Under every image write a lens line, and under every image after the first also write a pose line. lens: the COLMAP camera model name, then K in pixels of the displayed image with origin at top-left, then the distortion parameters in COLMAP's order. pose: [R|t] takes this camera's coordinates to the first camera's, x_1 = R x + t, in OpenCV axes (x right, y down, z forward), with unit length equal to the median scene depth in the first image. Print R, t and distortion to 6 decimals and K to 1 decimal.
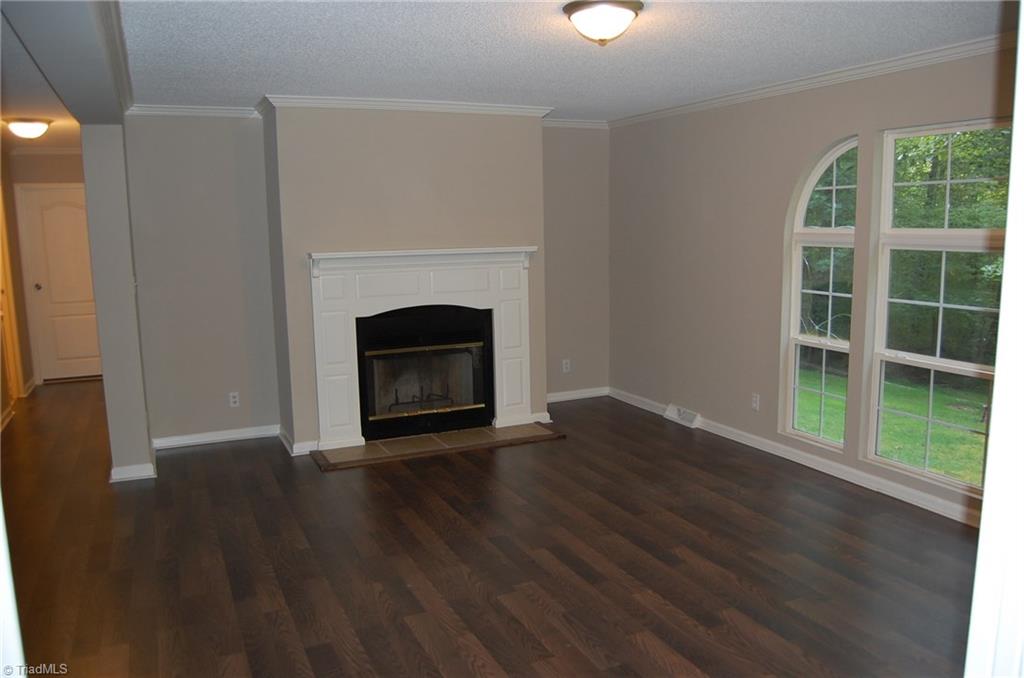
lens RADIAL K [[801.2, 0, 525.8], [0, 801.2, 342.6], [0, 0, 1]] dist [-0.066389, 0.011975]
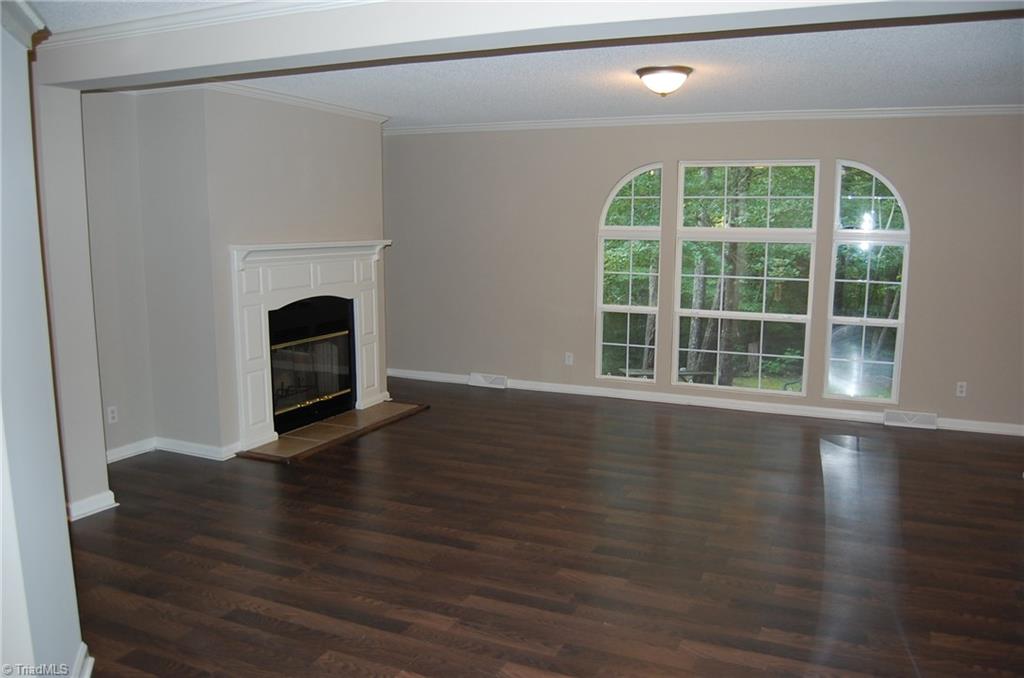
lens RADIAL K [[801.2, 0, 525.8], [0, 801.2, 342.6], [0, 0, 1]] dist [-0.066389, 0.011975]
pose [[0.756423, -0.078804, 0.649318, -0.605370], [0.078301, 0.996487, 0.029721, 0.002885], [-0.649379, 0.028361, 0.759936, 0.046950]]
